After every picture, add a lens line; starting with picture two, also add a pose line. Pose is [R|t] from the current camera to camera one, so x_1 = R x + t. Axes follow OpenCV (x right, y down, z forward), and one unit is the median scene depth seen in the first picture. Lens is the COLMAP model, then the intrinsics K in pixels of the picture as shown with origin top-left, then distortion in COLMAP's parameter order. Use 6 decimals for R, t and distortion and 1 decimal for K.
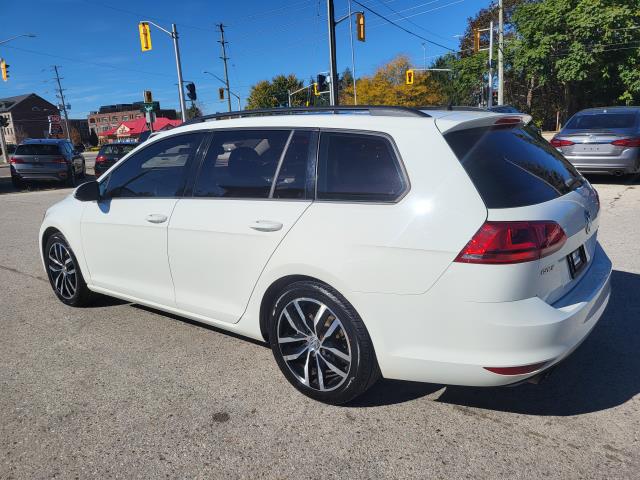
lens RADIAL K [[494.5, 0, 320.8], [0, 494.5, 238.0], [0, 0, 1]] dist [0.026691, -0.009825]
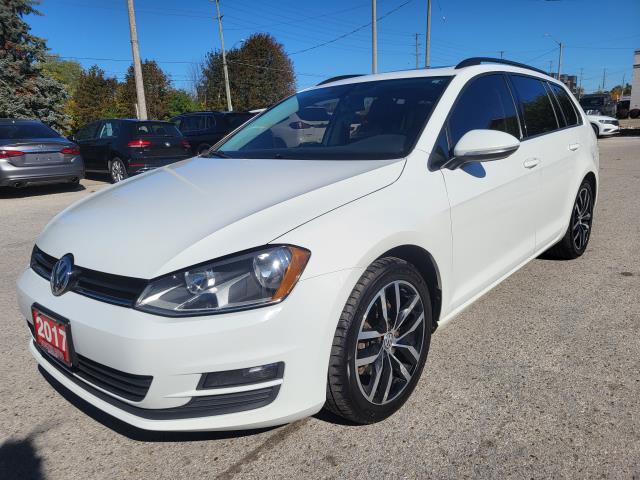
lens RADIAL K [[494.5, 0, 320.8], [0, 494.5, 238.0], [0, 0, 1]] dist [0.026691, -0.009825]
pose [[0.006415, -0.170556, 0.985327, -0.506437], [0.251551, 0.953937, 0.163484, -0.071413], [-0.967823, 0.246811, 0.049024, 0.602854]]
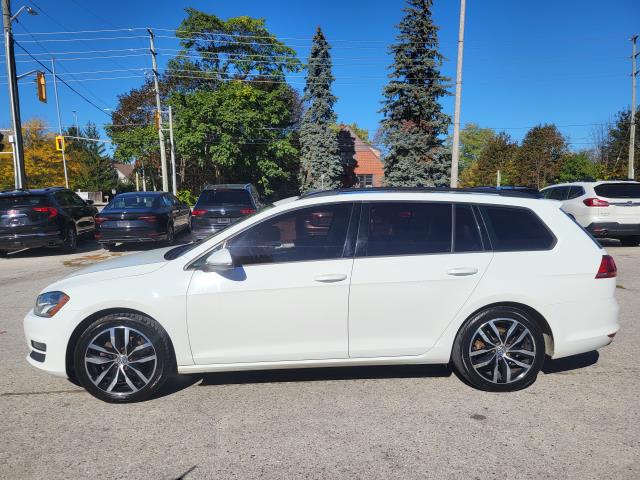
lens RADIAL K [[497.4, 0, 318.5], [0, 497.4, 238.6], [0, 0, 1]] dist [0.033705, -0.002206]
pose [[0.732944, -0.014226, 0.680140, -0.433410], [0.111272, 0.988824, -0.099229, -0.007356], [-0.671127, 0.148410, 0.726336, 0.079205]]
